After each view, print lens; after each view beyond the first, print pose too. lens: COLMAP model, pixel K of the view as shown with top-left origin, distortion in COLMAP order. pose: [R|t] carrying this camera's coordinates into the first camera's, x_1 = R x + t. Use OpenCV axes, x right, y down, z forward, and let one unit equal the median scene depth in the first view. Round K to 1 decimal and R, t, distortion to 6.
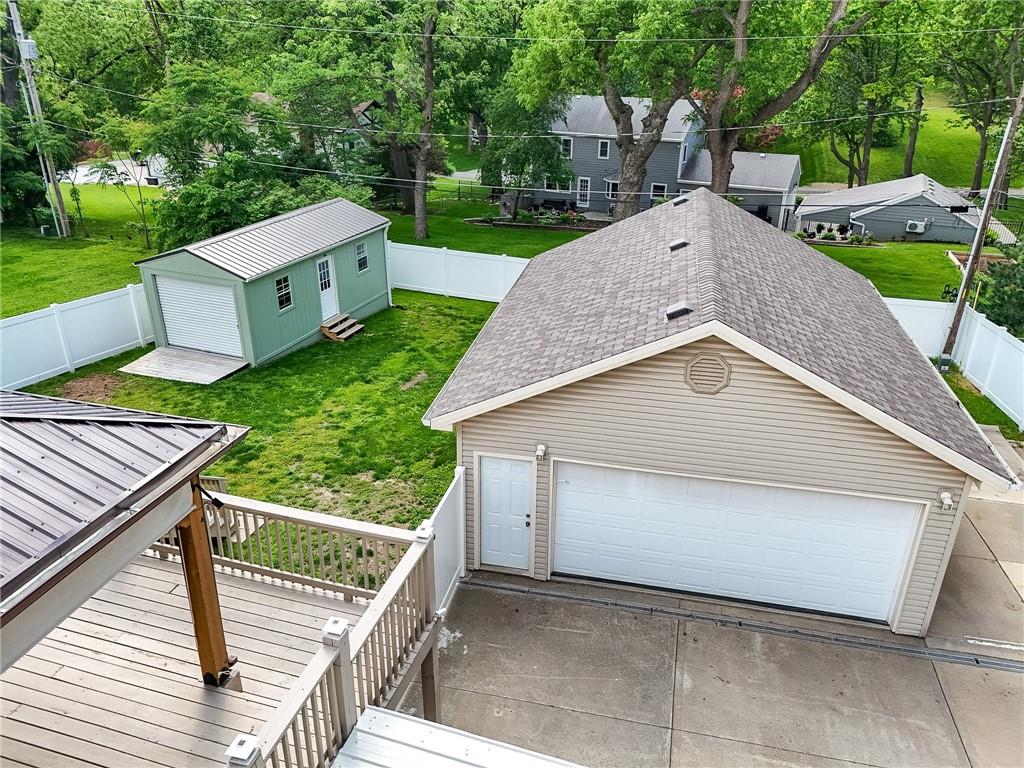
lens RADIAL K [[758.2, 0, 512.0], [0, 758.2, 384.0], [0, 0, 1]] dist [0.056608, -0.048482]
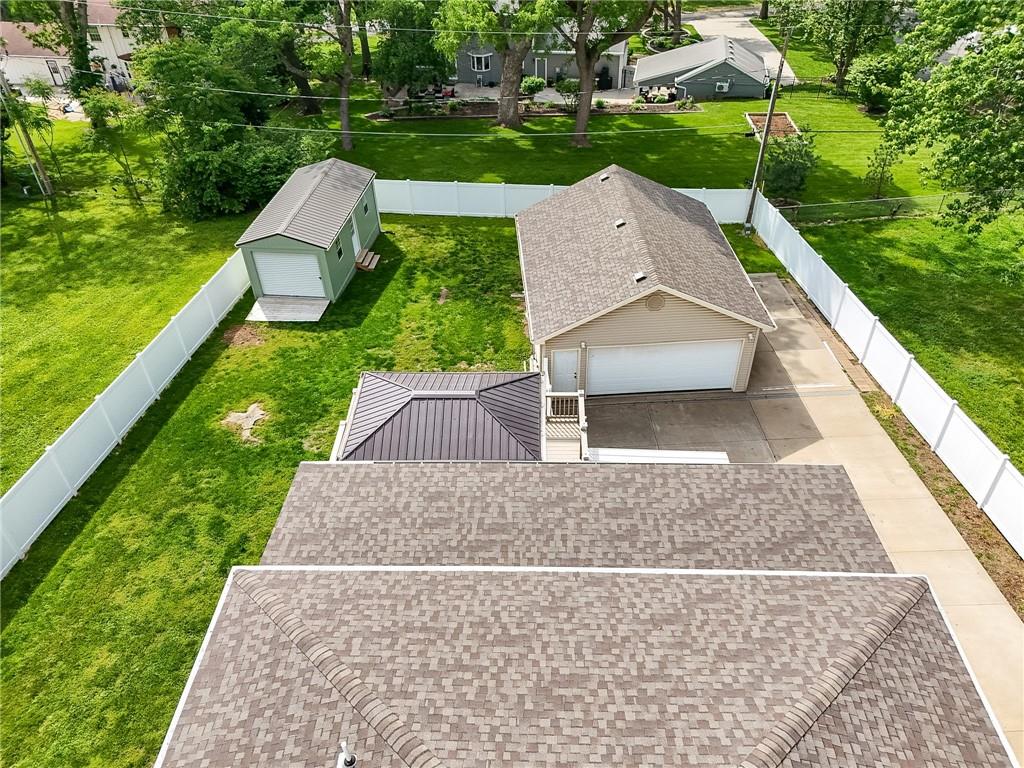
lens RADIAL K [[758.2, 0, 512.0], [0, 758.2, 384.0], [0, 0, 1]] dist [0.056608, -0.048482]
pose [[0.966296, -0.188036, 0.175824, -0.533038], [0.140775, 0.957790, 0.250642, -0.358562], [-0.215532, -0.217443, 0.951979, -1.007768]]
